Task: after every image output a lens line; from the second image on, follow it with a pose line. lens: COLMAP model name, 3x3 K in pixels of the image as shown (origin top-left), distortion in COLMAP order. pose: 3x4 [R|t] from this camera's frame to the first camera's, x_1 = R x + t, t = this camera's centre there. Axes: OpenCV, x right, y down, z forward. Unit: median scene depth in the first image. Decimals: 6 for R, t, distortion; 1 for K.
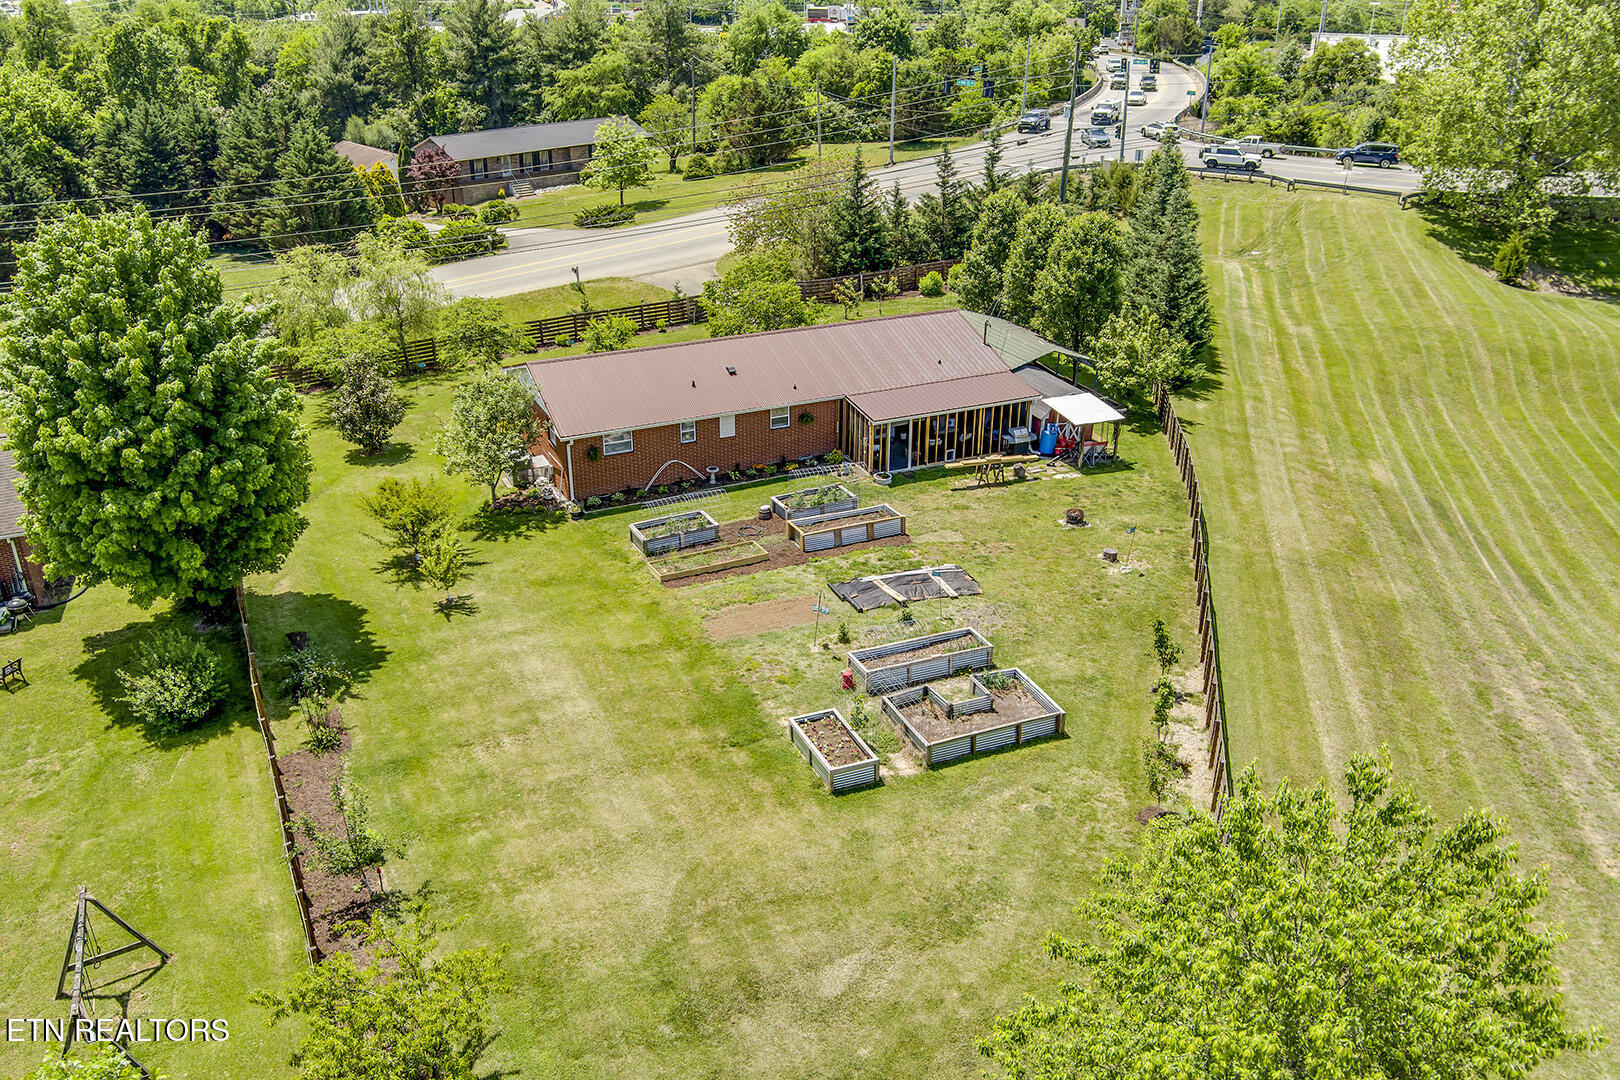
lens RADIAL K [[1320.3, 0, 810.0], [0, 1320.3, 540.0], [0, 0, 1]] dist [-0.080878, 0.042341]
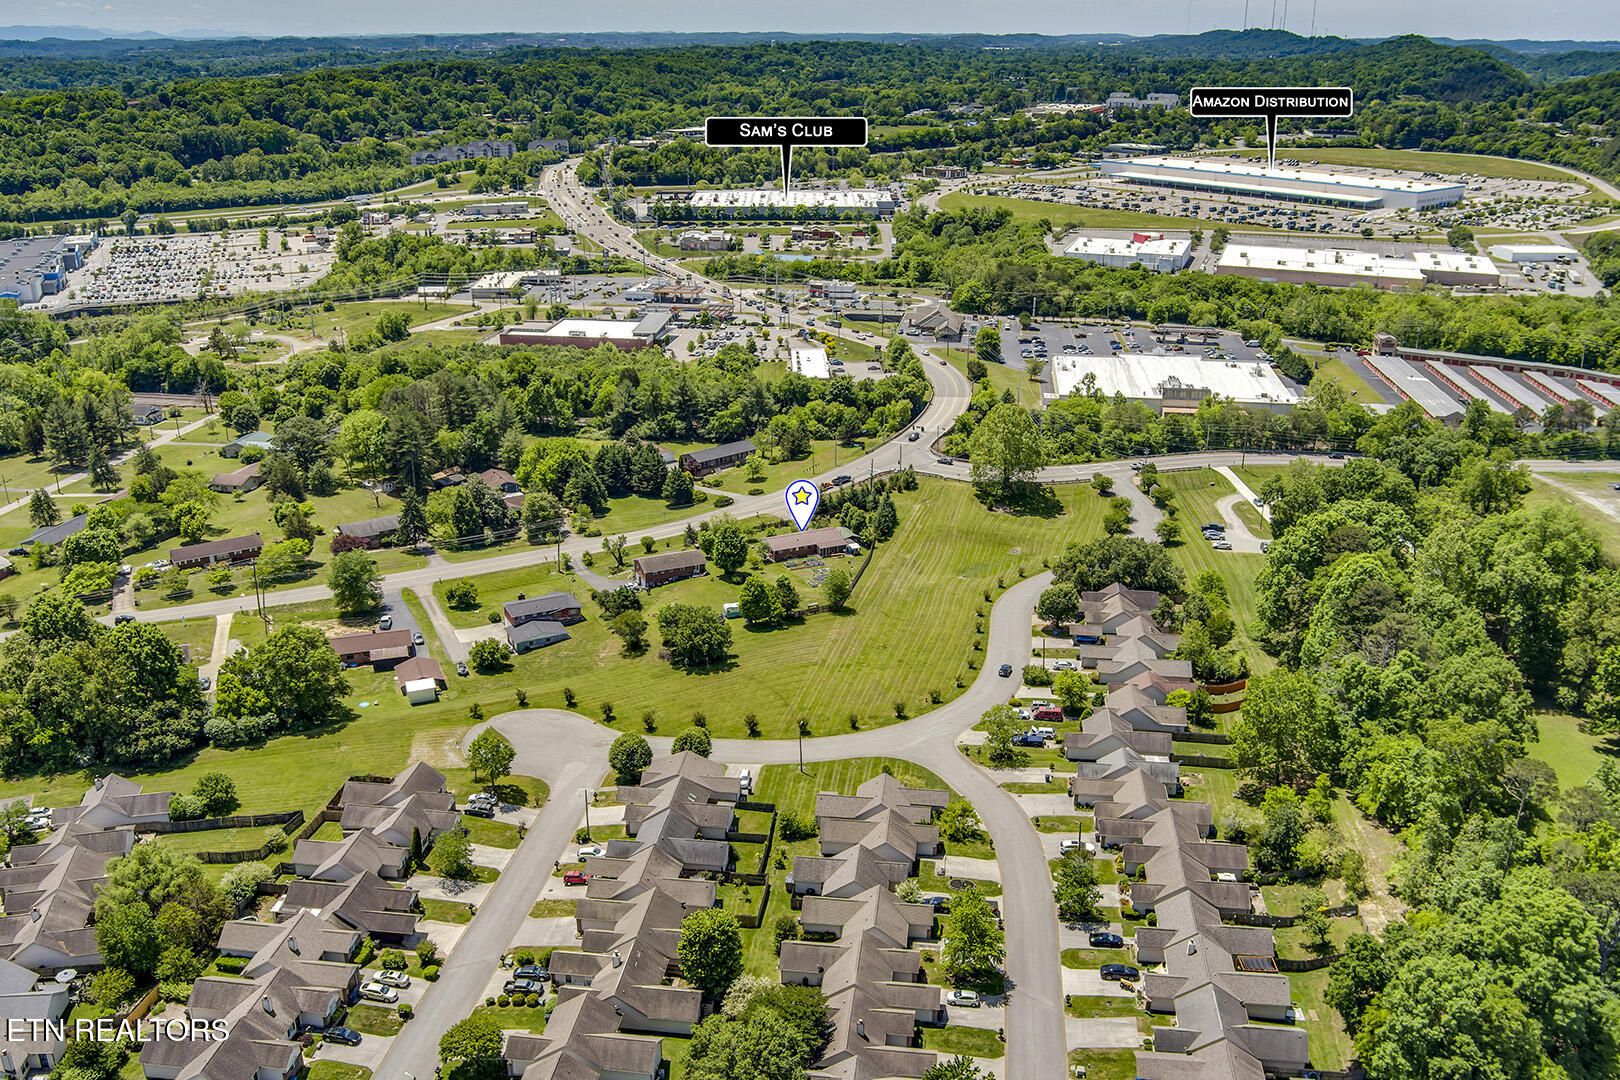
lens RADIAL K [[1382.9, 0, 810.0], [0, 1382.9, 540.0], [0, 0, 1]] dist [-0.008153, 0.001857]
pose [[0.999997, -0.001052, -0.002324, 0.008623], [0.000857, 0.996583, -0.082593, 0.247966], [0.002403, 0.082591, 0.996581, -3.318222]]
